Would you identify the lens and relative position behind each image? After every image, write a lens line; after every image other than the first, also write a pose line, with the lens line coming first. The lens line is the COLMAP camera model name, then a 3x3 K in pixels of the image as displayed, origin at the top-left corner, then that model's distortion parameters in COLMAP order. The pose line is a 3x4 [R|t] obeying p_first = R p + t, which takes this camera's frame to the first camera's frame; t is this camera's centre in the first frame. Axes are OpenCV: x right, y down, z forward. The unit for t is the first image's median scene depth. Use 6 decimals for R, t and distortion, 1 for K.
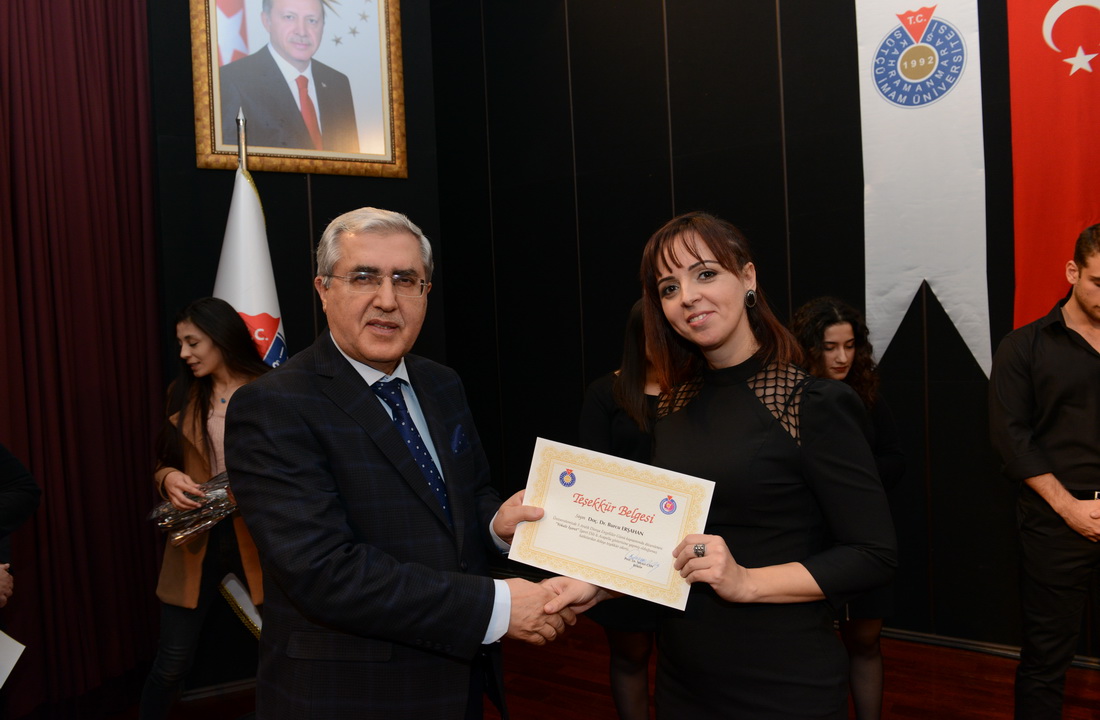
lens RADIAL K [[811.6, 0, 550.0], [0, 811.6, 360.0], [0, 0, 1]] dist [-0.032436, 0.000376]
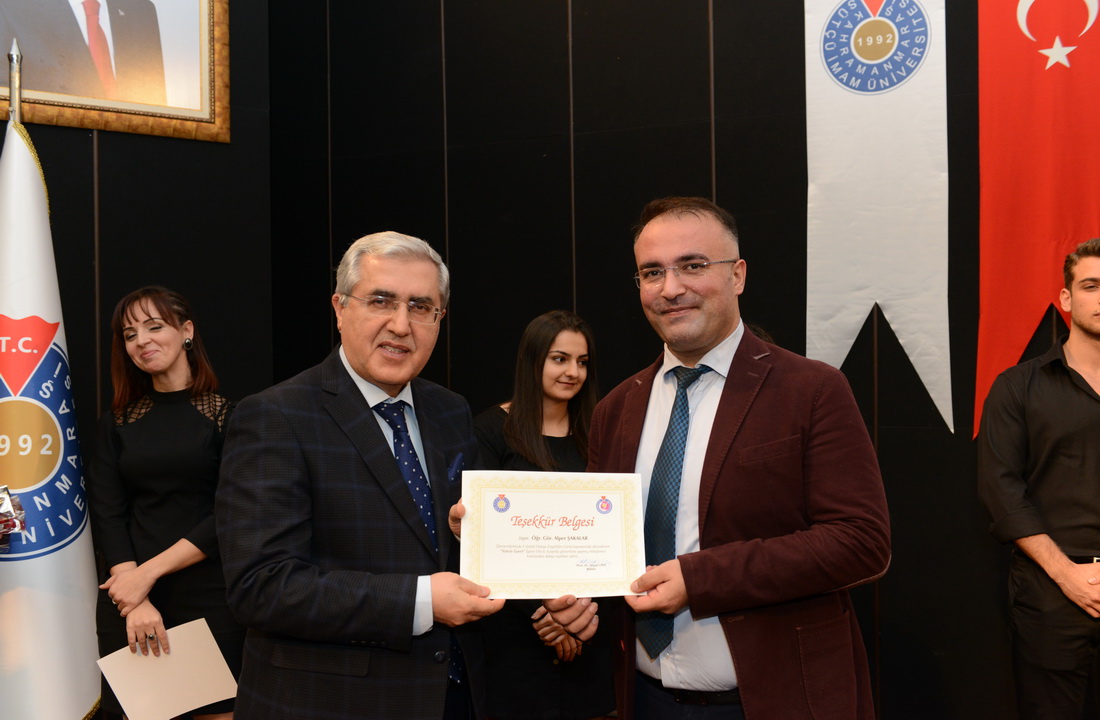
lens RADIAL K [[1128.6, 0, 550.0], [0, 1128.6, 360.0], [0, 0, 1]] dist [-0.002403, -0.012322]
pose [[0.987141, 0.029194, 0.157164, -0.044246], [-0.024751, 0.999239, -0.030154, 0.001806], [-0.157925, 0.025877, 0.987112, -0.084839]]
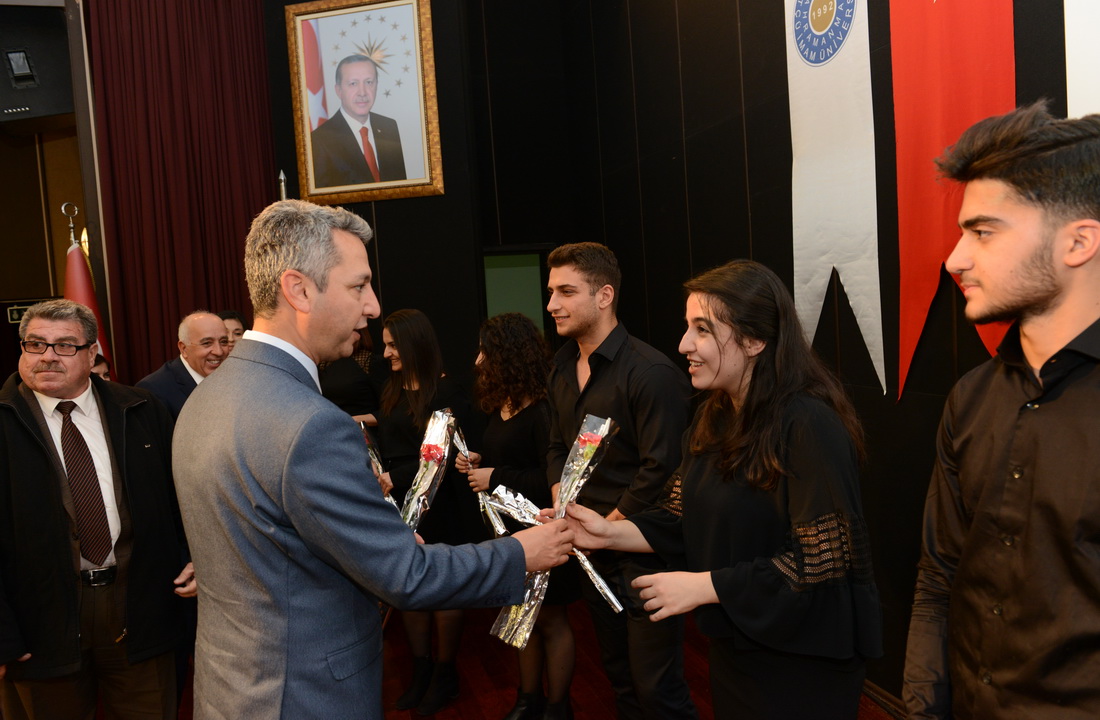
lens RADIAL K [[811.6, 0, 550.0], [0, 811.6, 360.0], [0, 0, 1]] dist [-0.032436, 0.000376]
pose [[0.786289, 0.036249, -0.616794, 0.767716], [0.012256, 0.997166, 0.074228, -0.068197], [0.617737, -0.065924, 0.783617, 0.130228]]
